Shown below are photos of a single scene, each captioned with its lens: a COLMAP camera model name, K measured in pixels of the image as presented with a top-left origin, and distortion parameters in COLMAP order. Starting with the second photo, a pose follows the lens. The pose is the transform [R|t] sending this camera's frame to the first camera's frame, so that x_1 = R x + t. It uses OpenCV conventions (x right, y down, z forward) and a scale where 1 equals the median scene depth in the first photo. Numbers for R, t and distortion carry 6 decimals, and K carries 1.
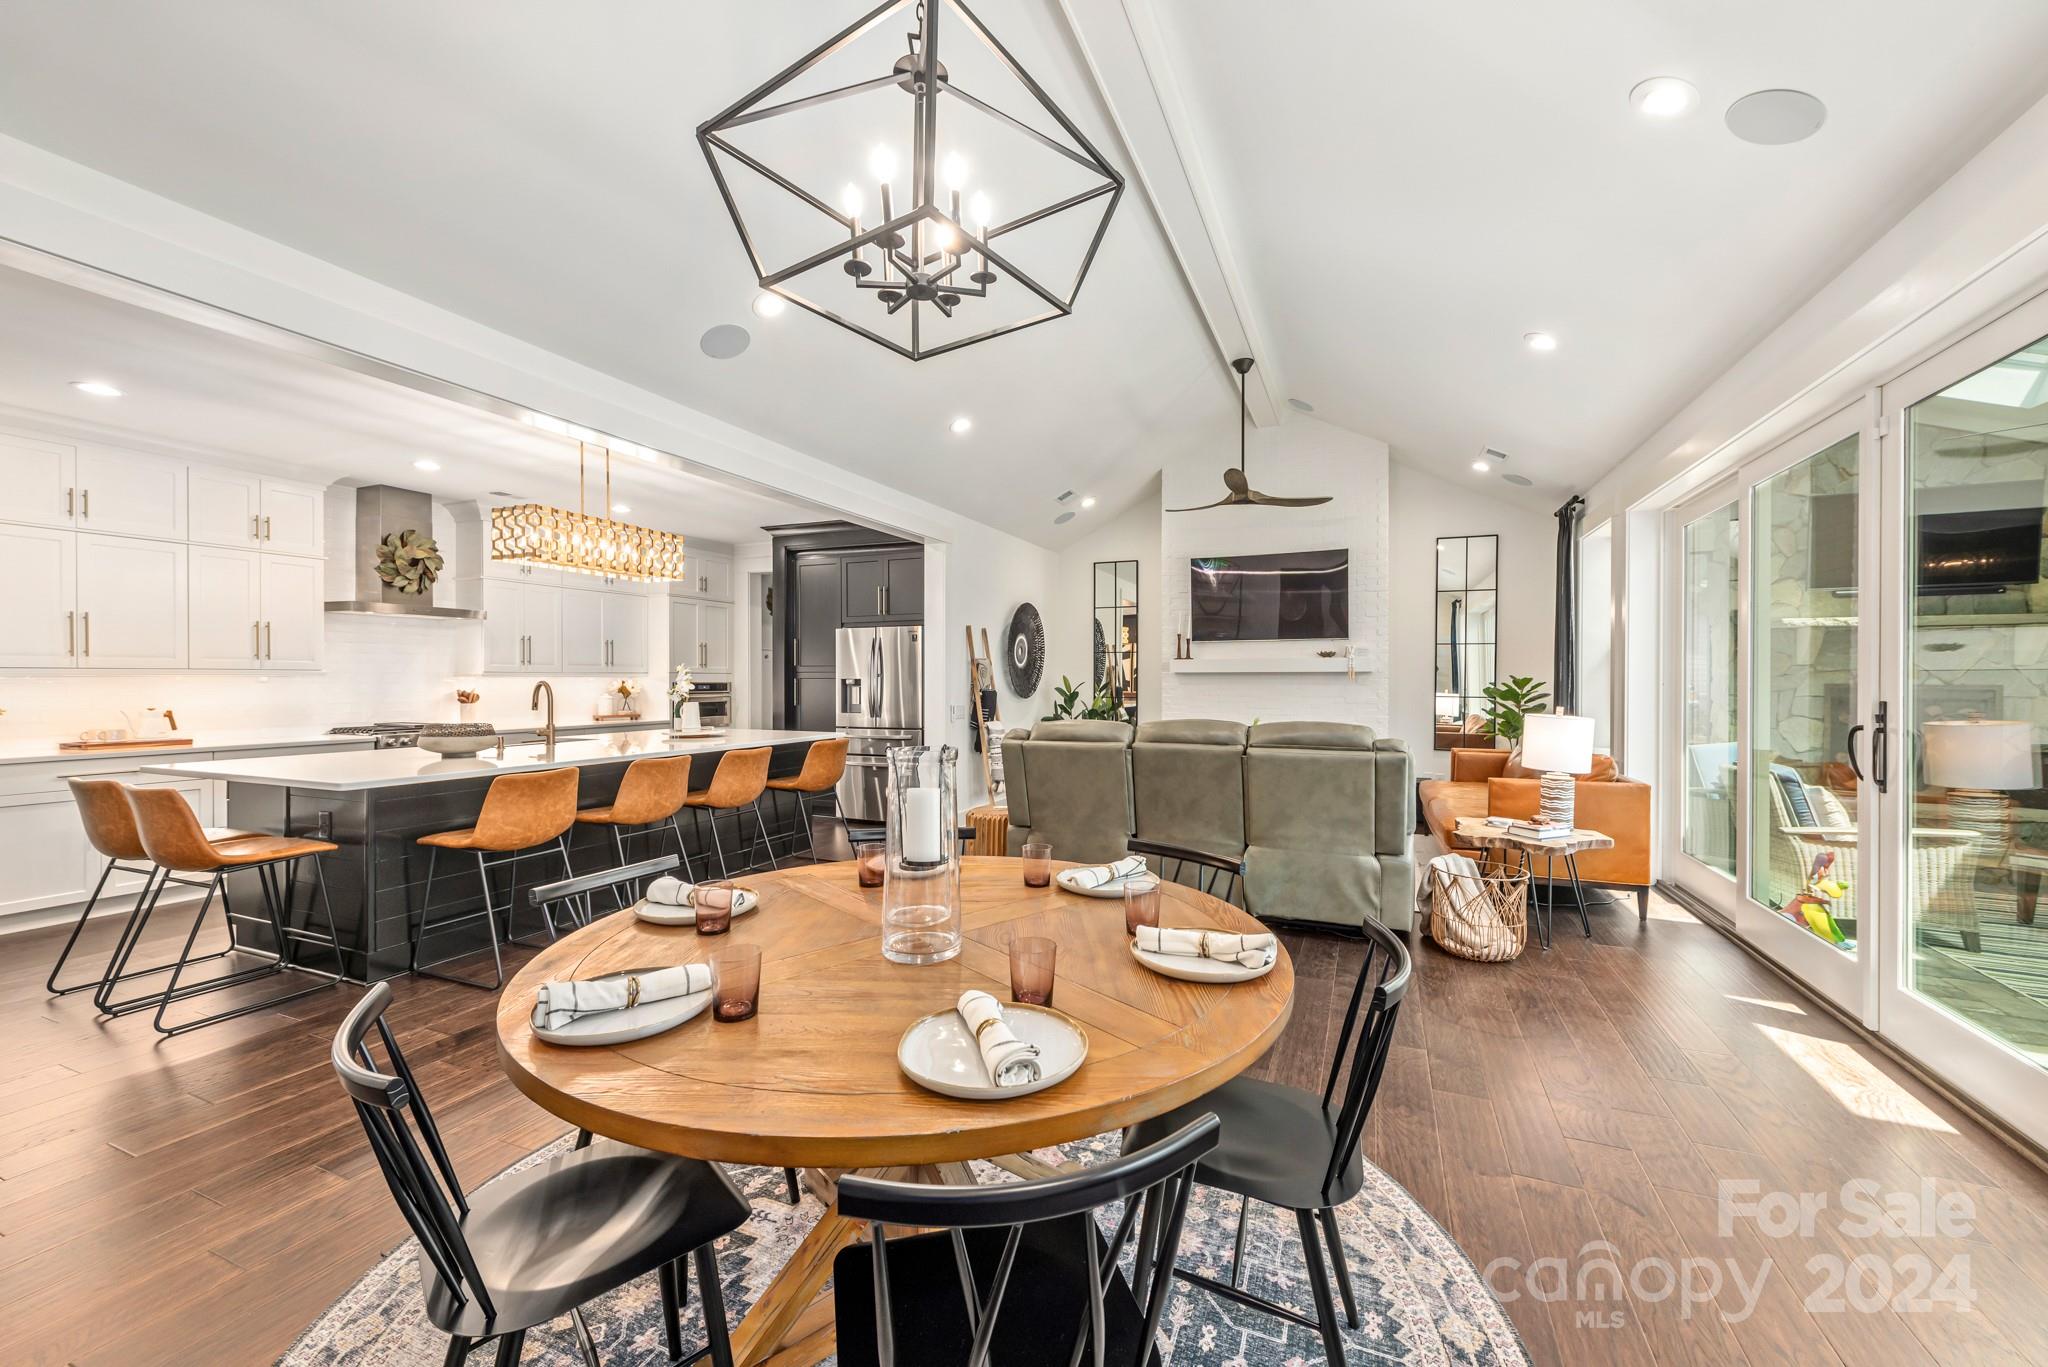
lens RADIAL K [[795.1, 0, 1032.7], [0, 795.1, 681.6], [0, 0, 1]] dist [0.006927, -0.002371]
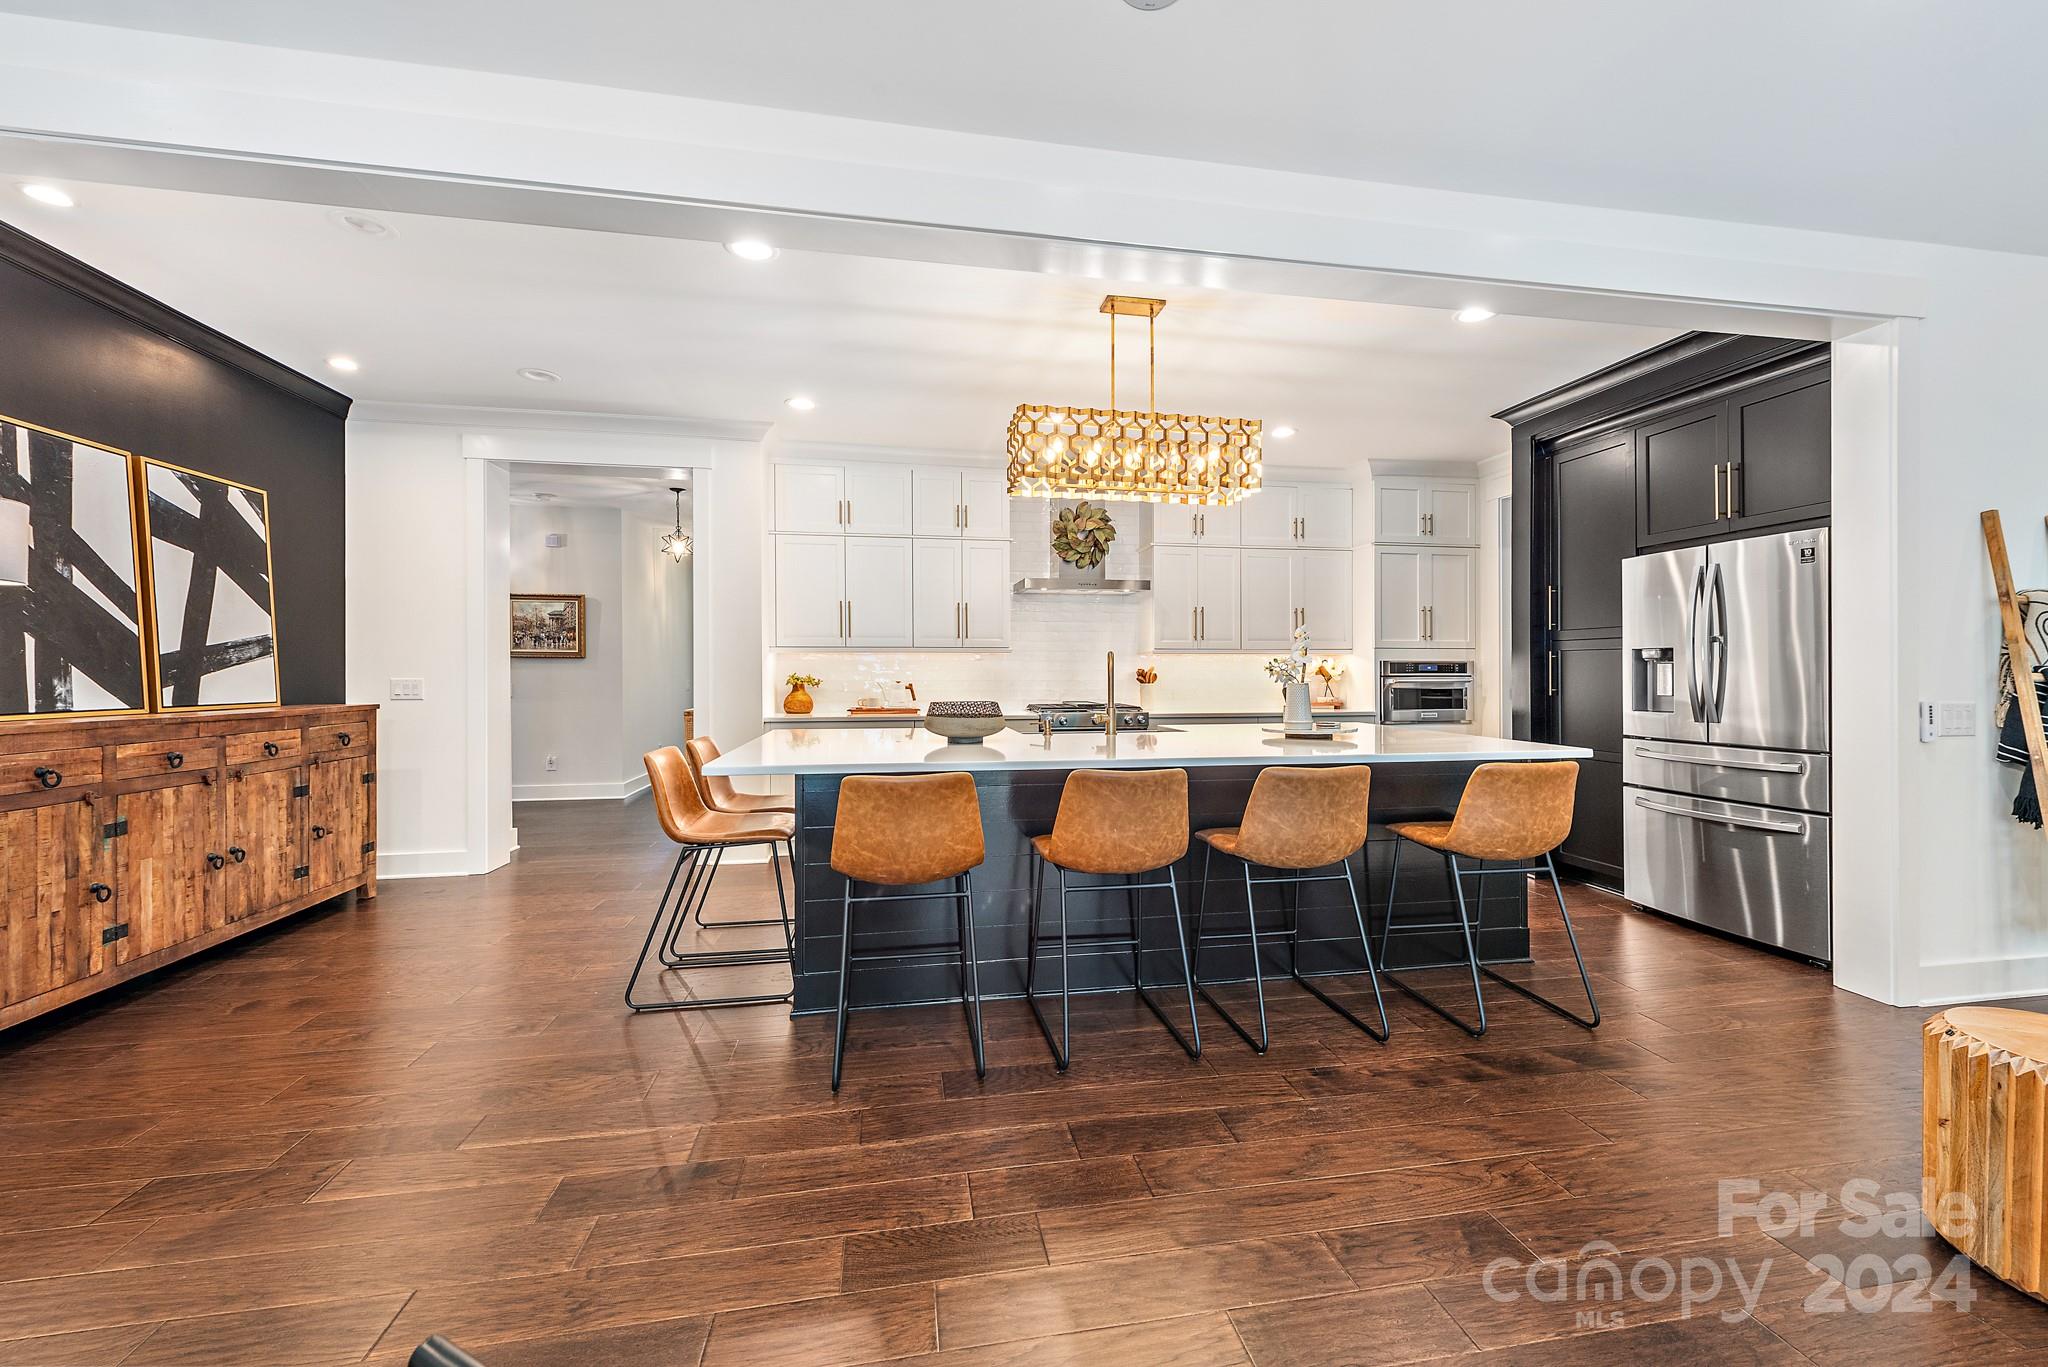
lens RADIAL K [[795.1, 0, 1038.2], [0, 795.1, 678.0], [0, 0, 1]] dist [0.006927, -0.002371]
pose [[0.551133, 0.005803, -0.834397, -0.006954], [-0.001360, 0.999981, 0.006056, 0.015762], [0.834416, -0.002203, 0.551131, 0.397542]]
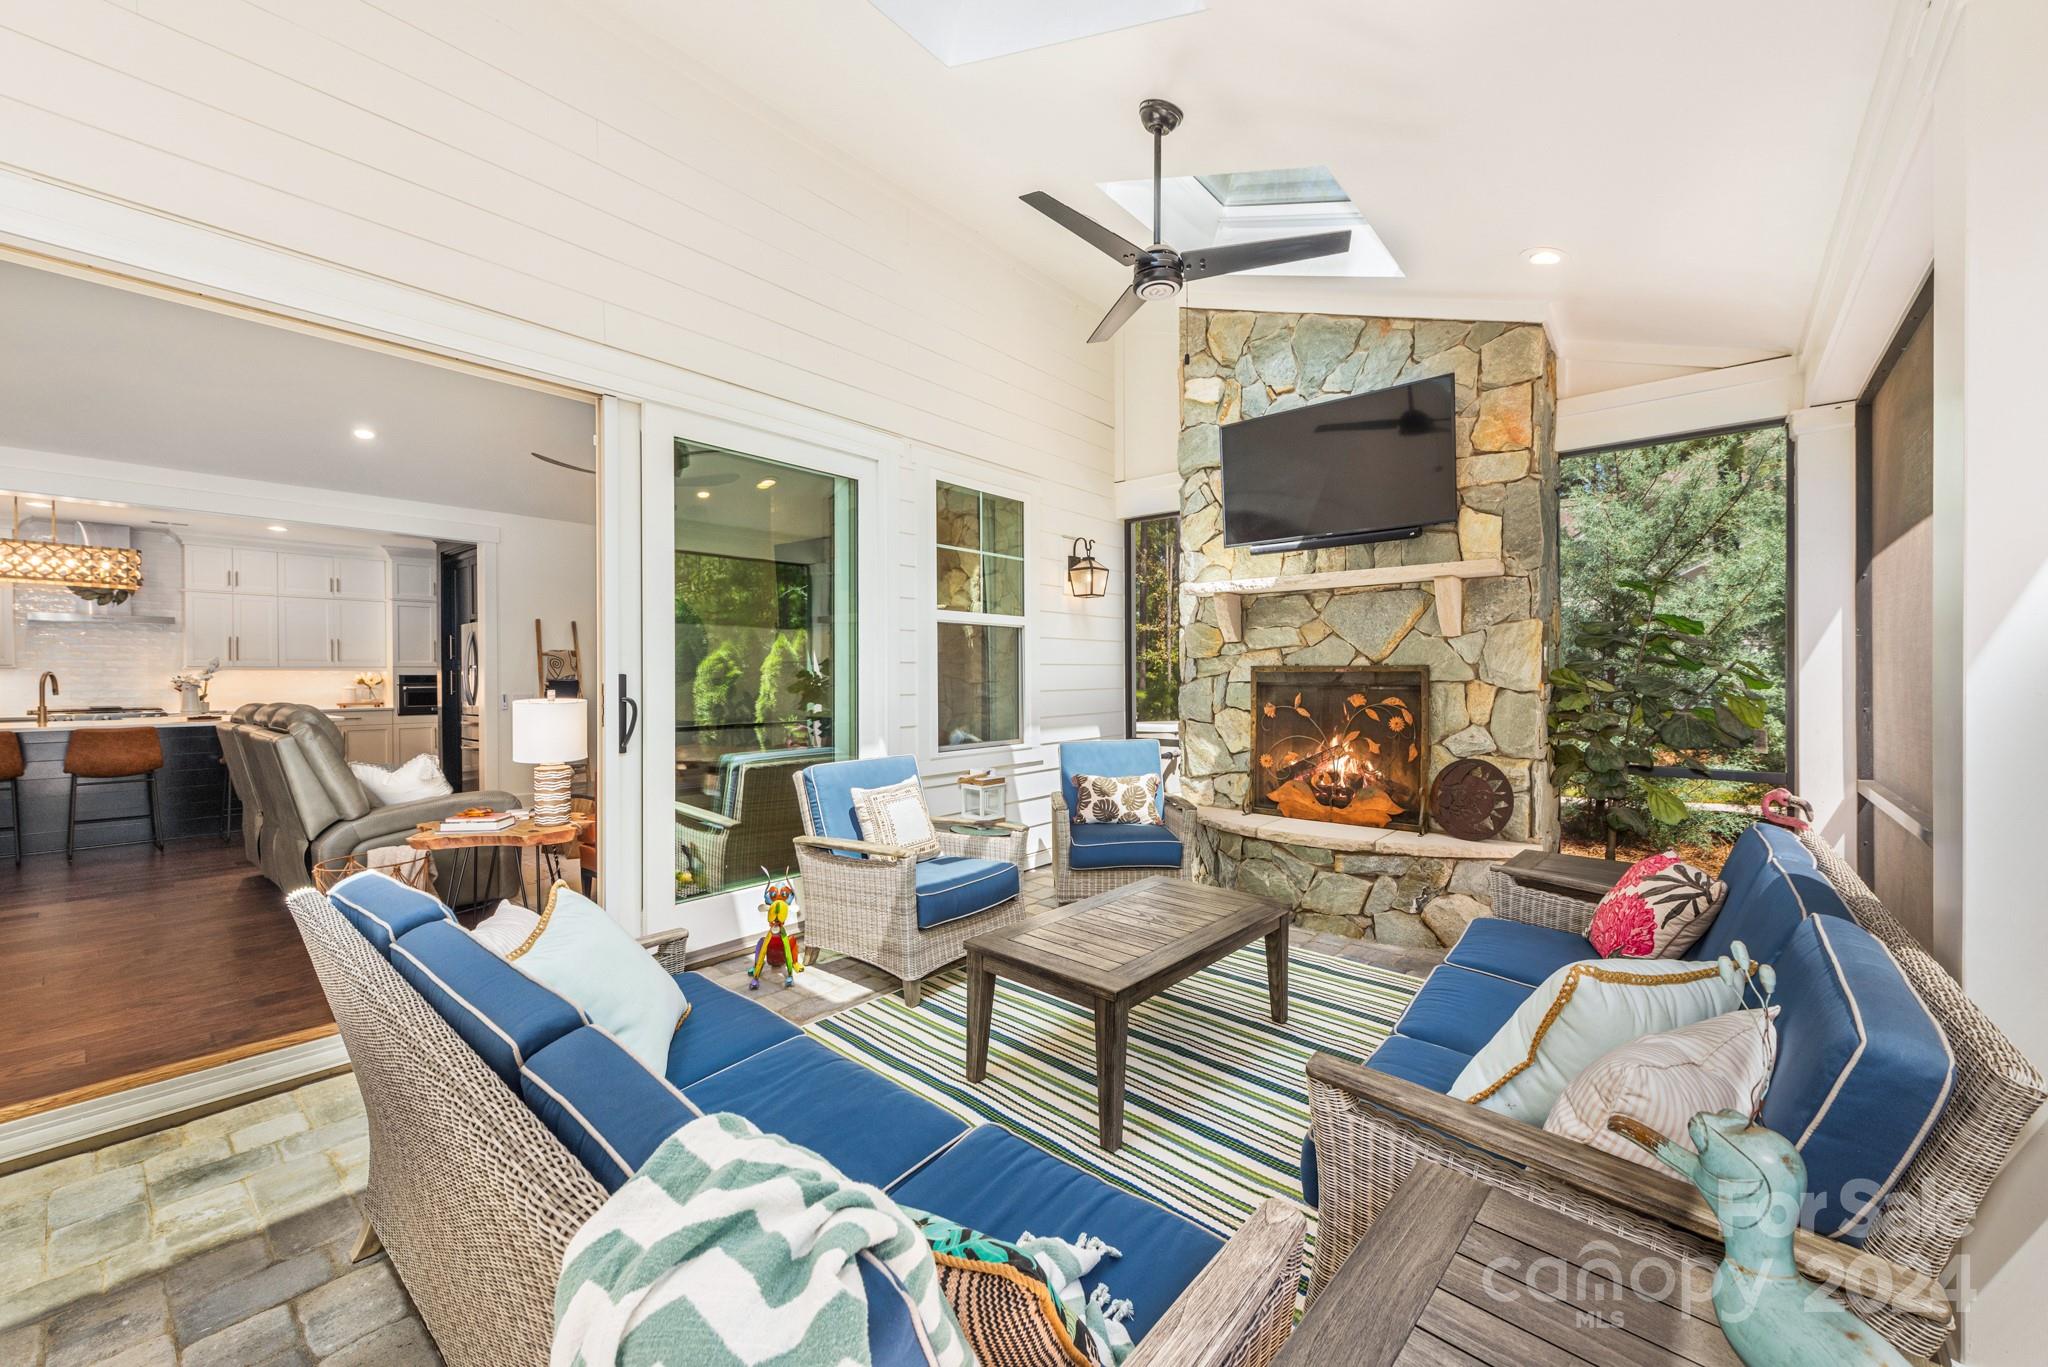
lens RADIAL K [[795.1, 0, 1022.9], [0, 795.1, 682.3], [0, 0, 1]] dist [0.006927, -0.002371]
pose [[0.955368, -0.002281, -0.295409, 0.945804], [0.002506, 0.999997, 0.000383, 0.016451], [0.295408, -0.001106, 0.955371, 0.194354]]
